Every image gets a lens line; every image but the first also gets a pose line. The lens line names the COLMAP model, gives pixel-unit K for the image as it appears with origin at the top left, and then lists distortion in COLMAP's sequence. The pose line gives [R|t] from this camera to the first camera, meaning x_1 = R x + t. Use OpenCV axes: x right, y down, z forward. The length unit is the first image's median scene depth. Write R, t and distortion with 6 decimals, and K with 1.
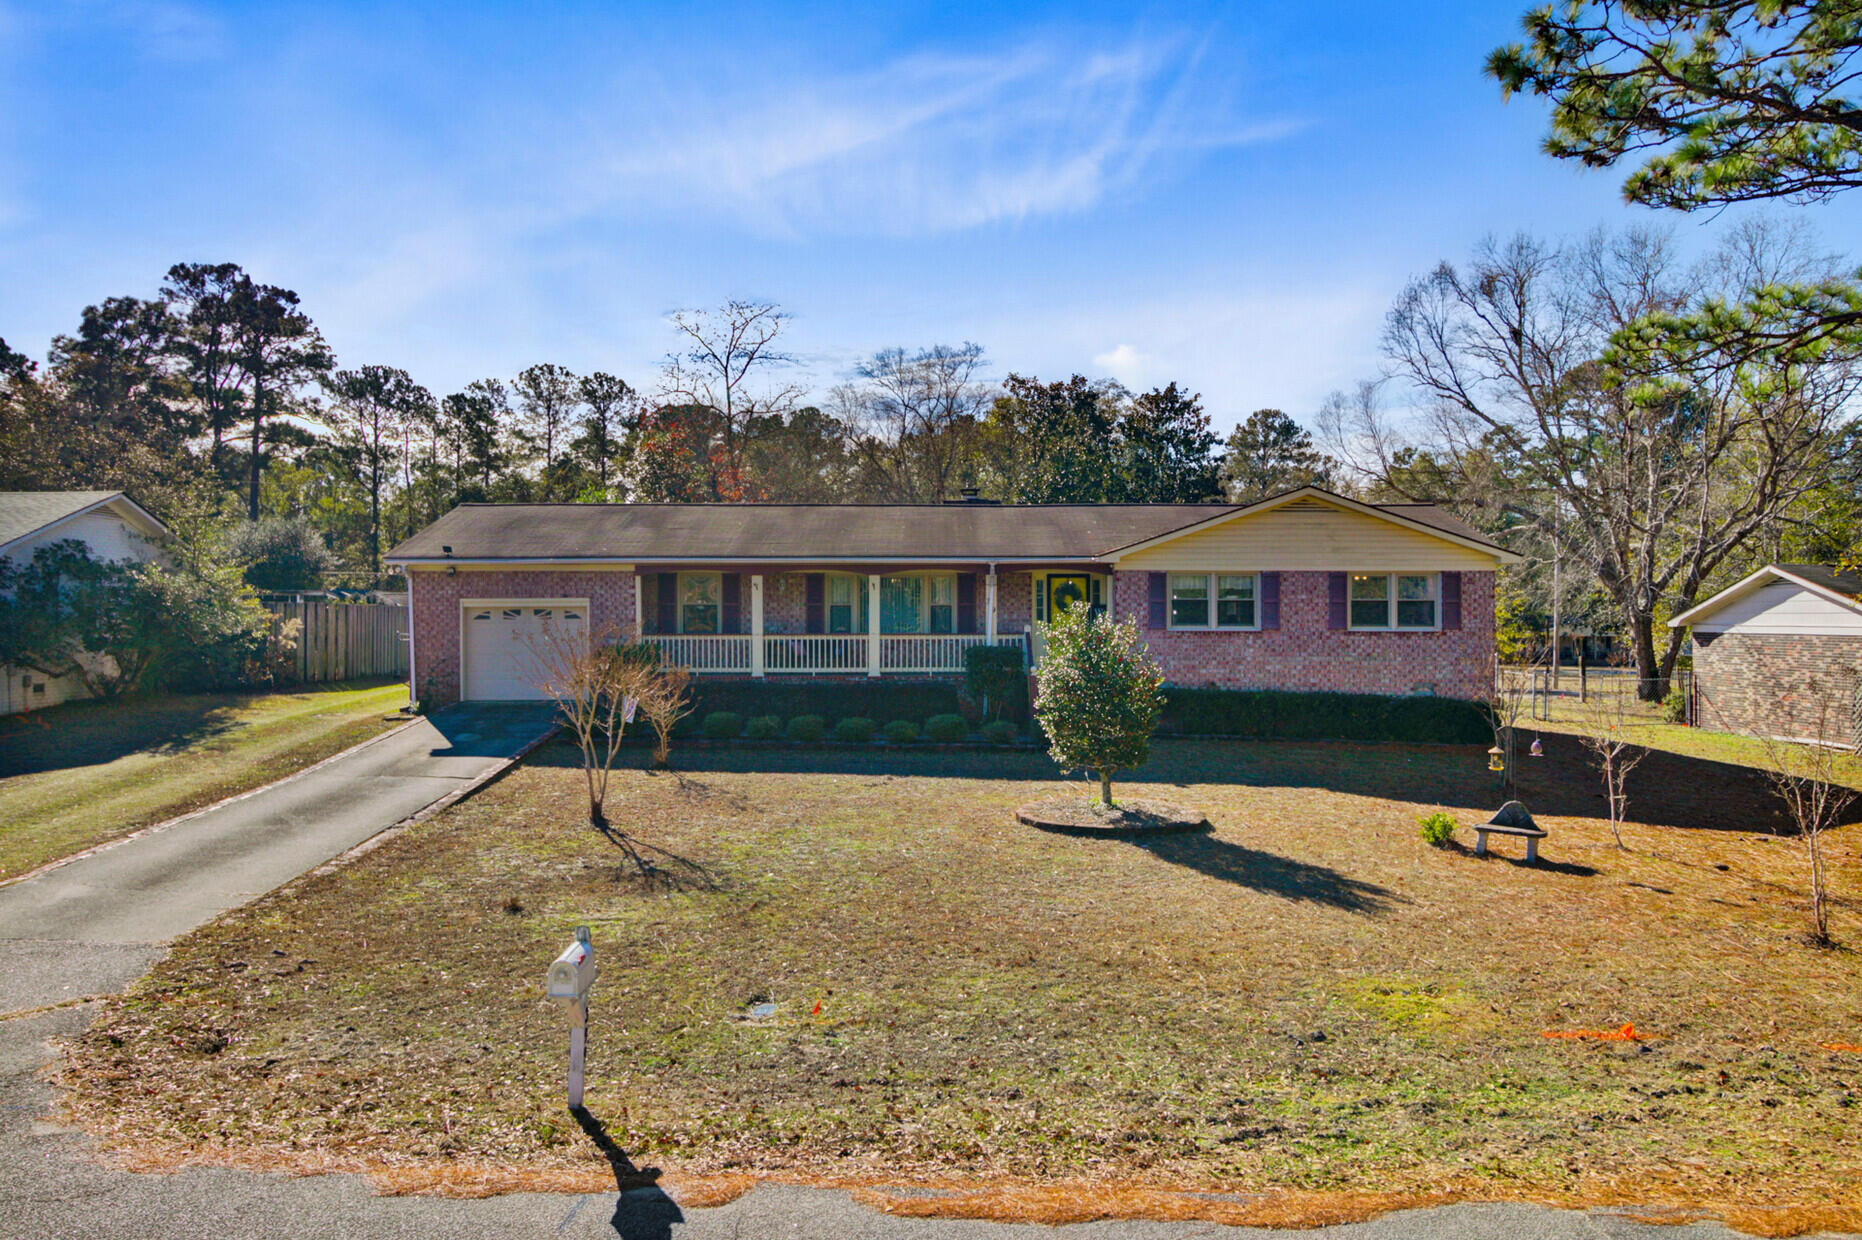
lens RADIAL K [[1446.1, 0, 931.4], [0, 1446.1, 609.9], [0, 0, 1]] dist [-0.002233, 0.003101]
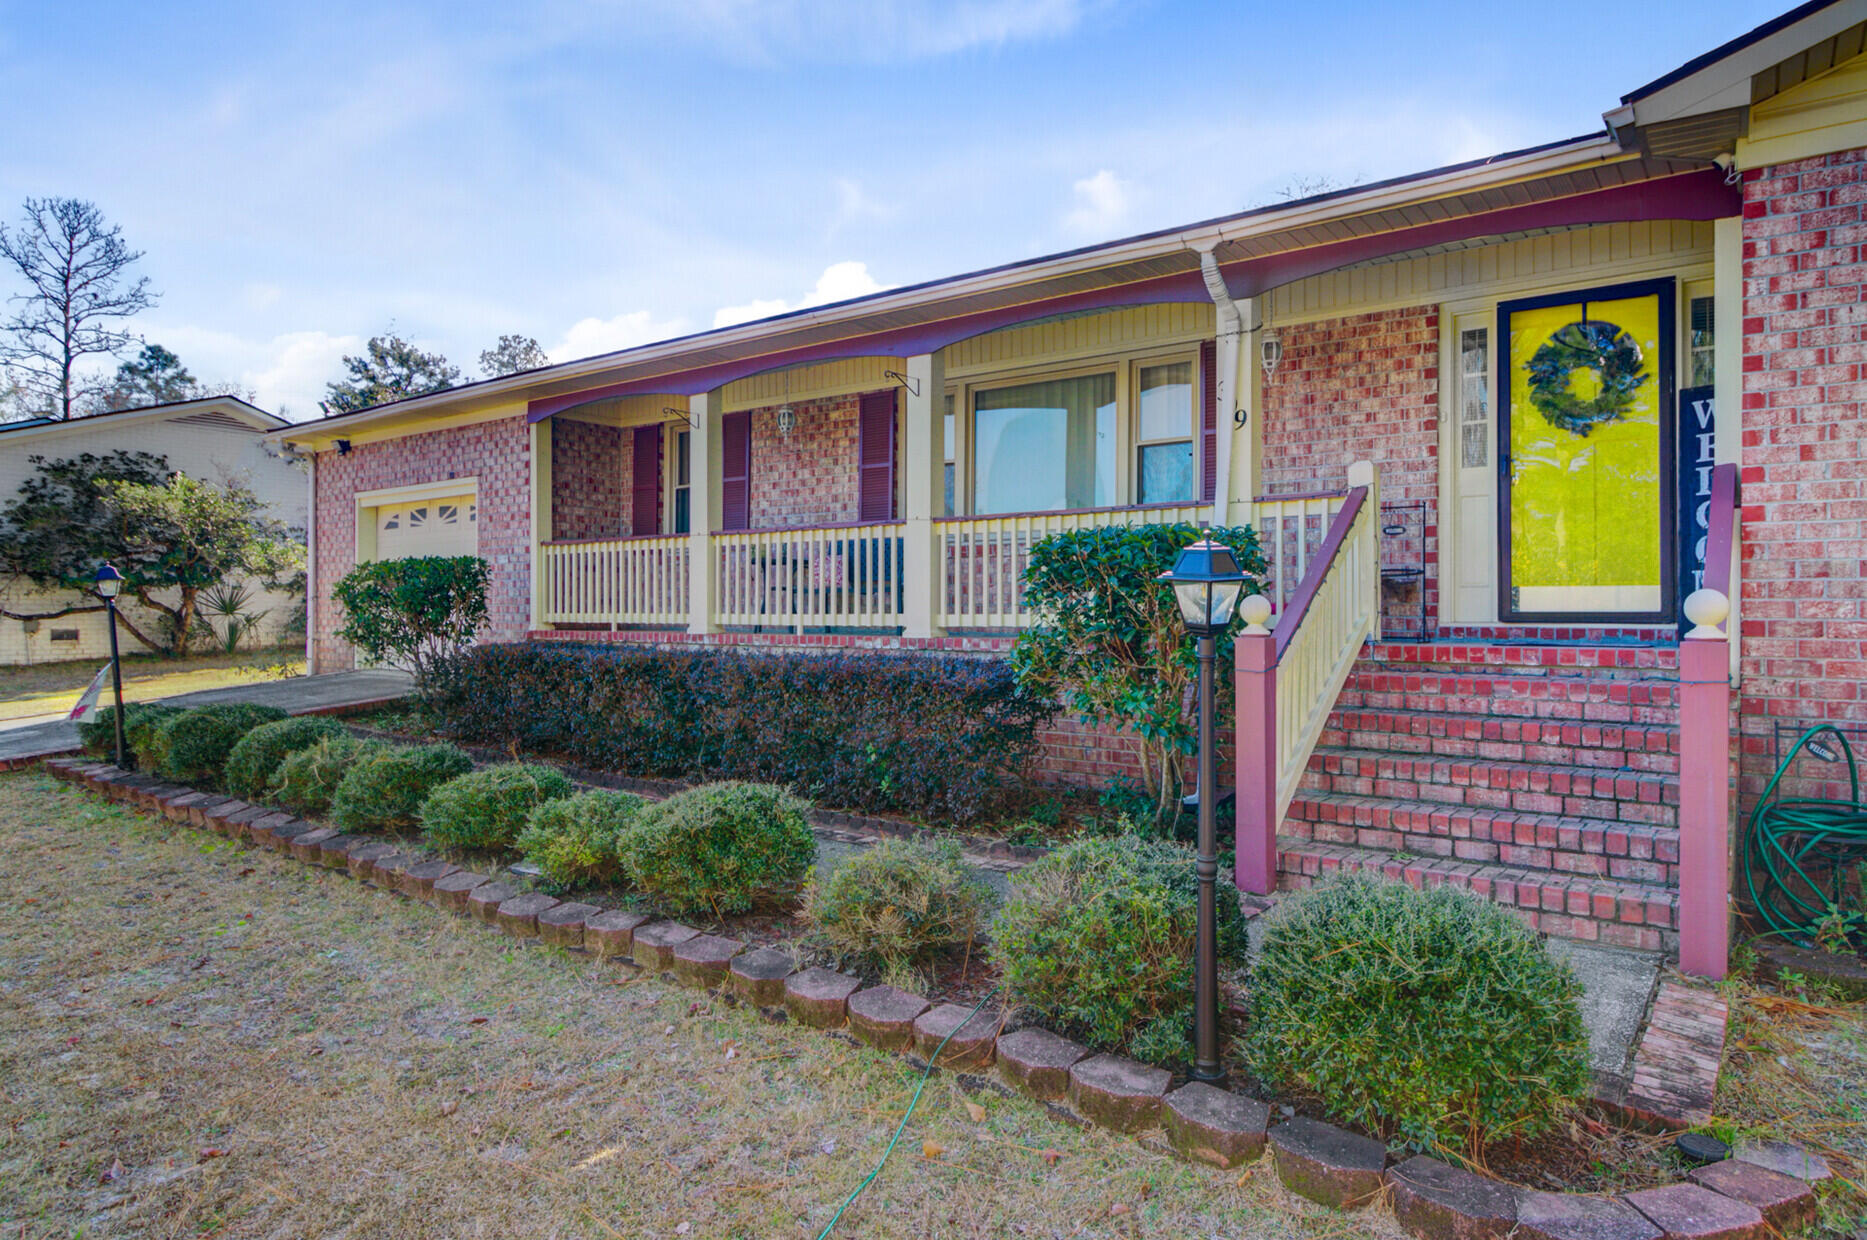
lens RADIAL K [[1152.1, 0, 927.3], [0, 1152.1, 619.3], [0, 0, 1]] dist [0.003346, 0.000442]
pose [[0.792794, 0.005634, -0.609463, 0.131361], [-0.008500, 0.999962, -0.001813, 0.040329], [0.609430, 0.006618, 0.792812, 0.763388]]
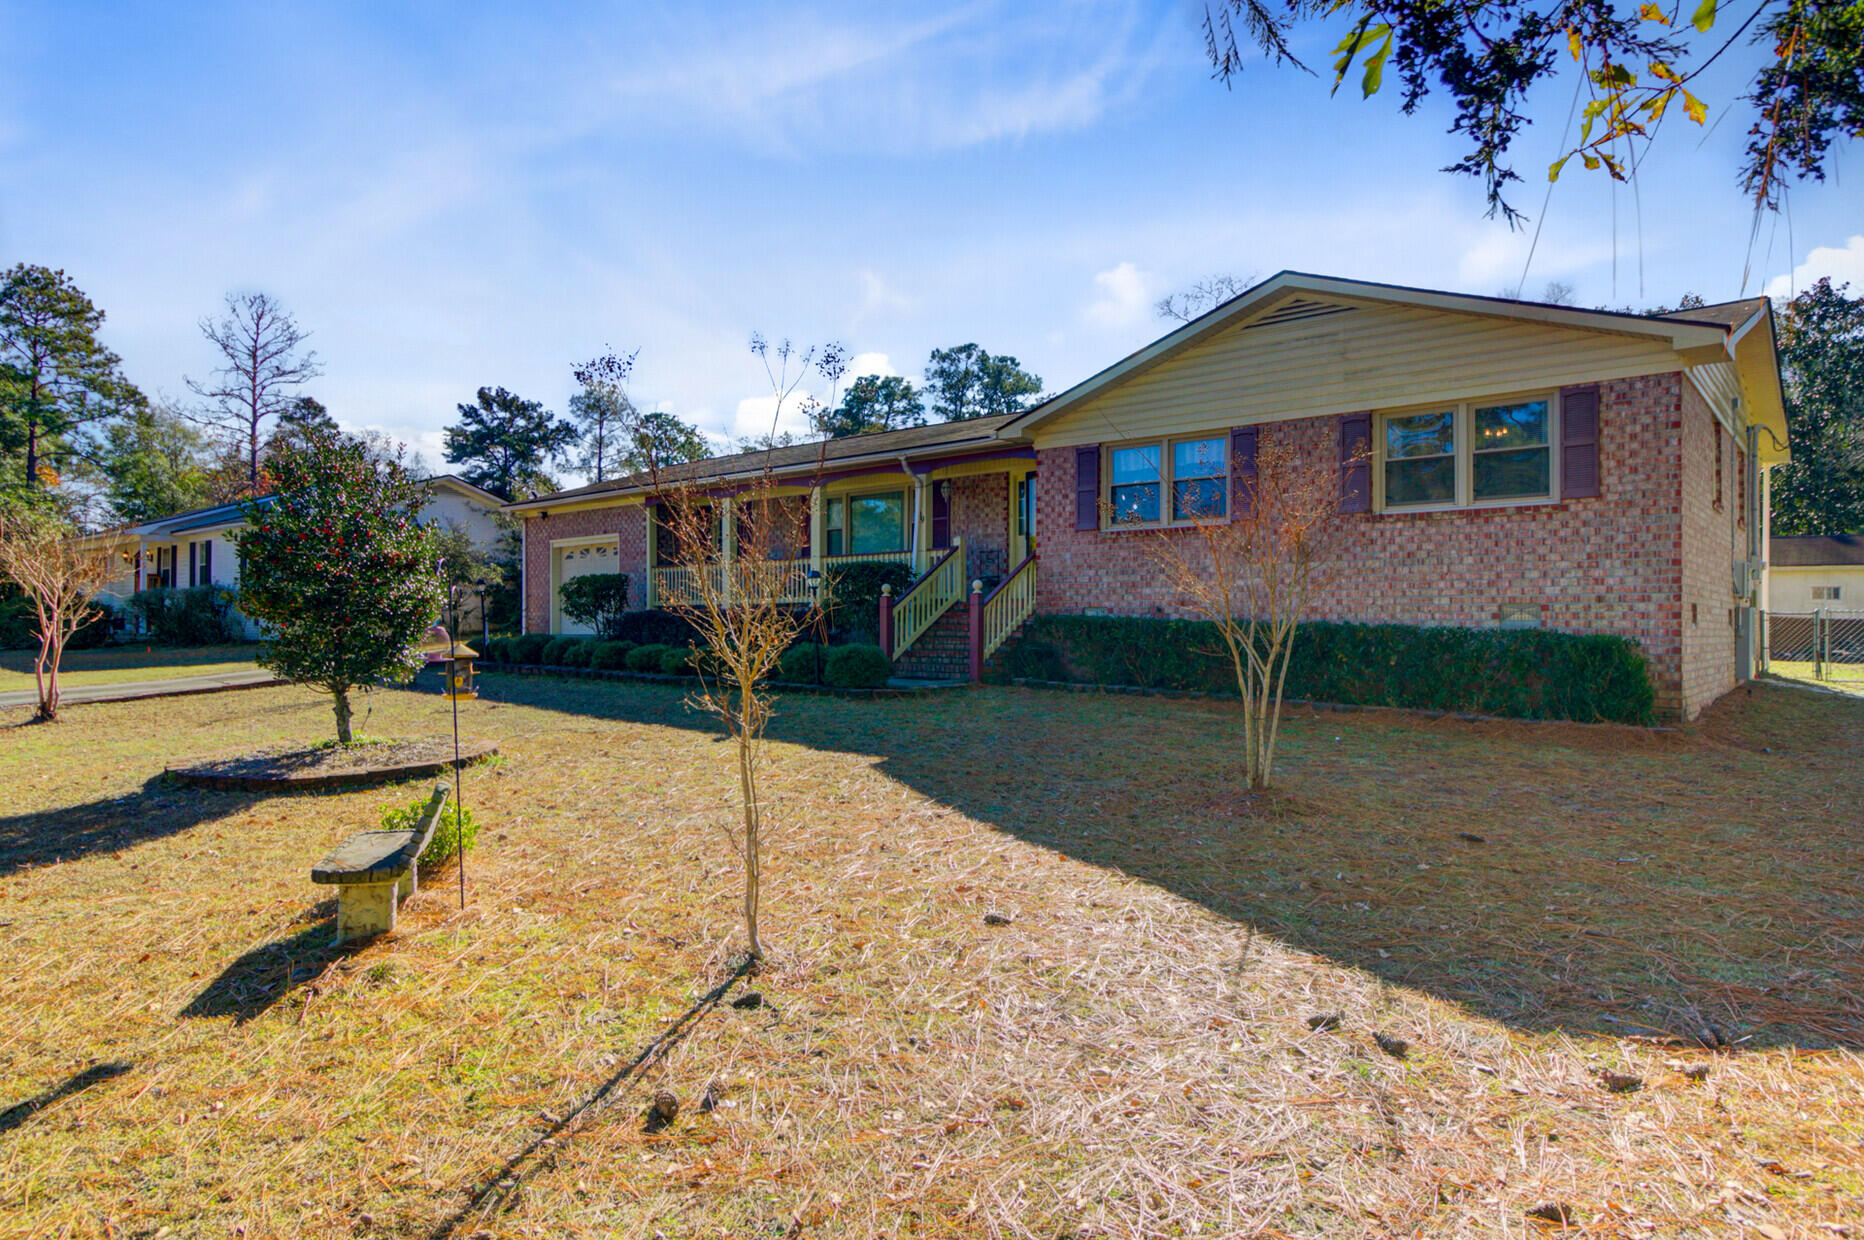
lens RADIAL K [[1150.2, 0, 925.8], [0, 1150.2, 619.3], [0, 0, 1]] dist [0.003346, 0.000442]
pose [[0.756248, -0.005490, -0.654263, 0.435096], [-0.002966, 0.999926, -0.011819, 0.059015], [0.654279, 0.010878, 0.756175, 0.529450]]
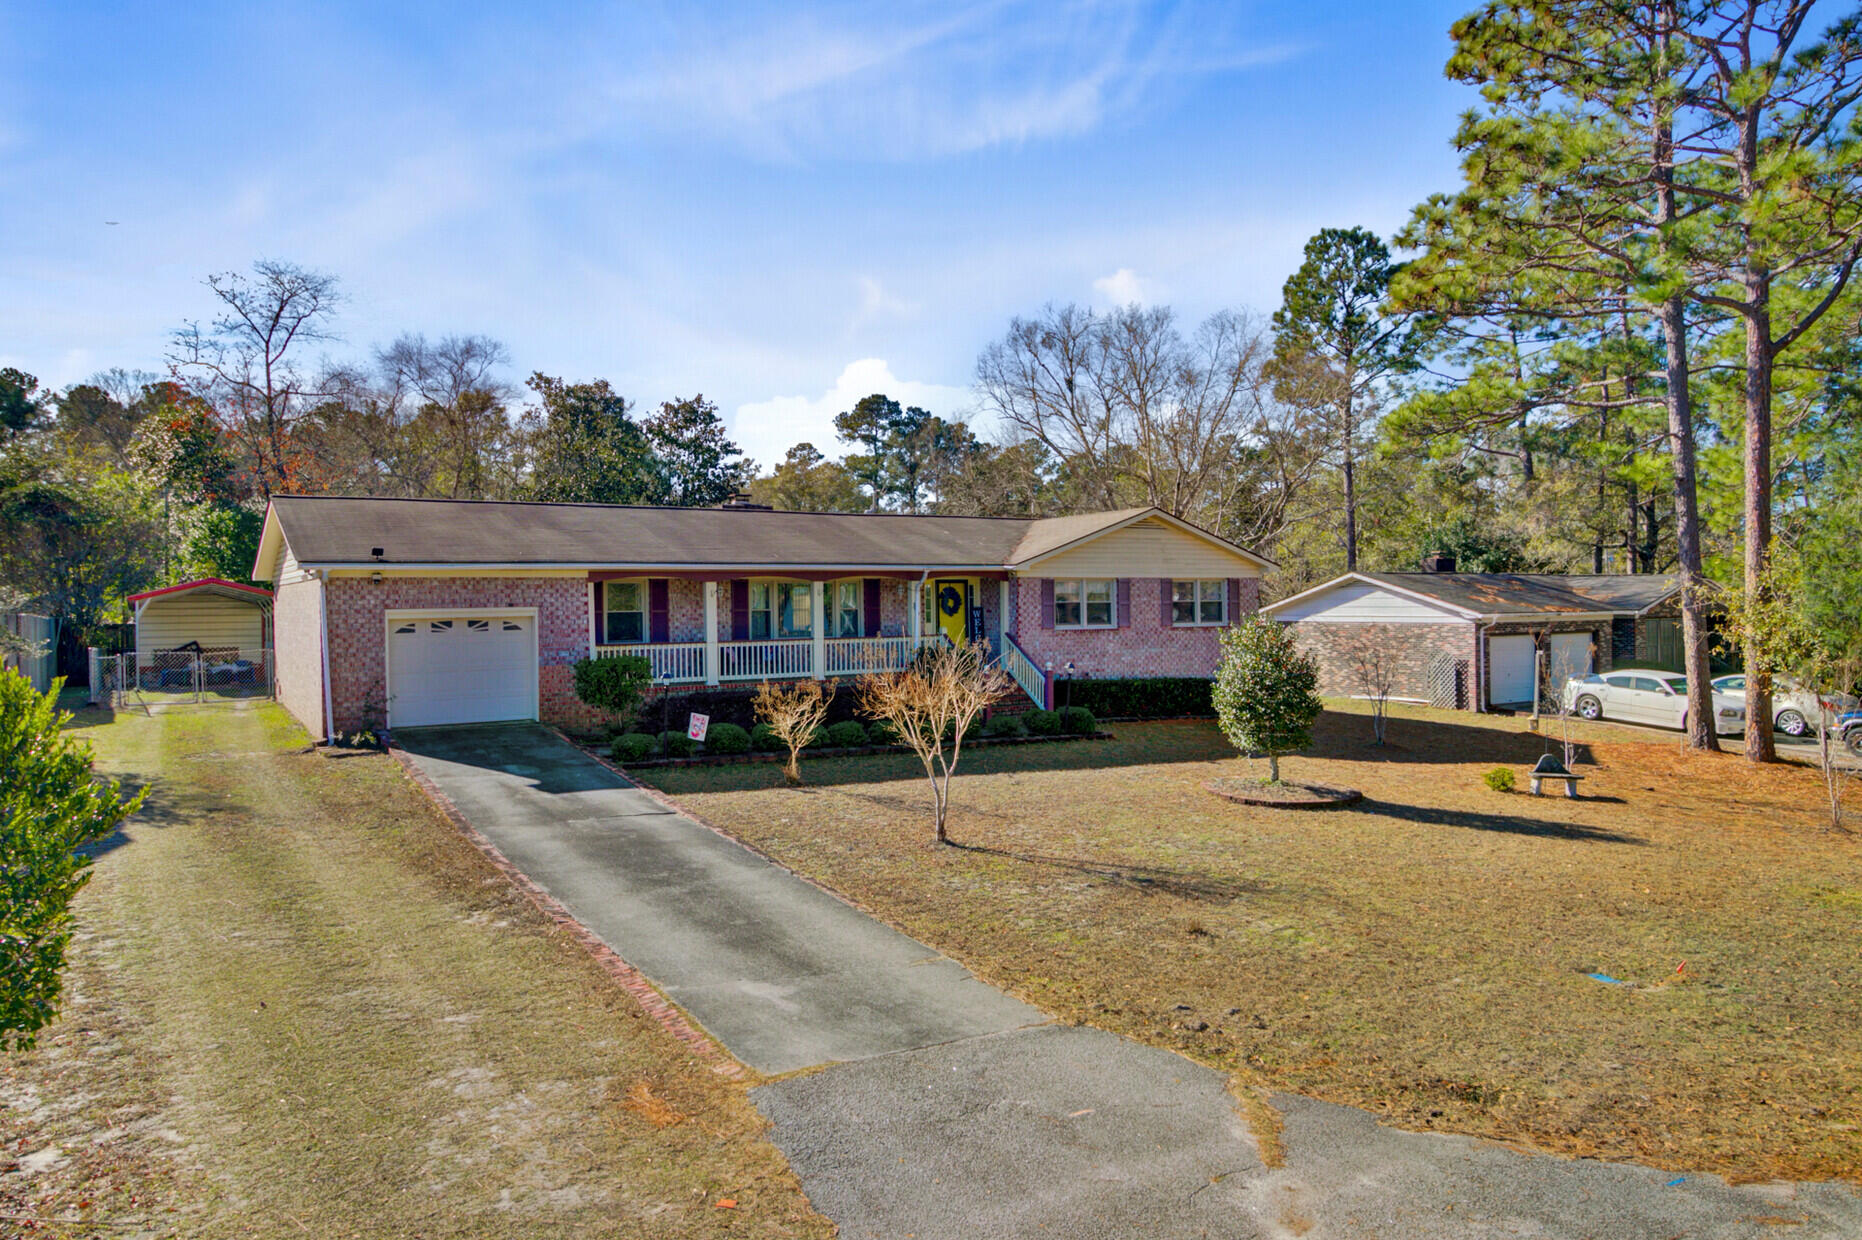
lens RADIAL K [[1318.5, 0, 927.9], [0, 1318.5, 595.7], [0, 0, 1]] dist [-0.000008, 0.000040]
pose [[0.841536, -0.007141, 0.540154, -0.467998], [0.008006, 0.999968, 0.000748, -0.013870], [-0.540142, 0.003695, 0.841566, 0.172693]]
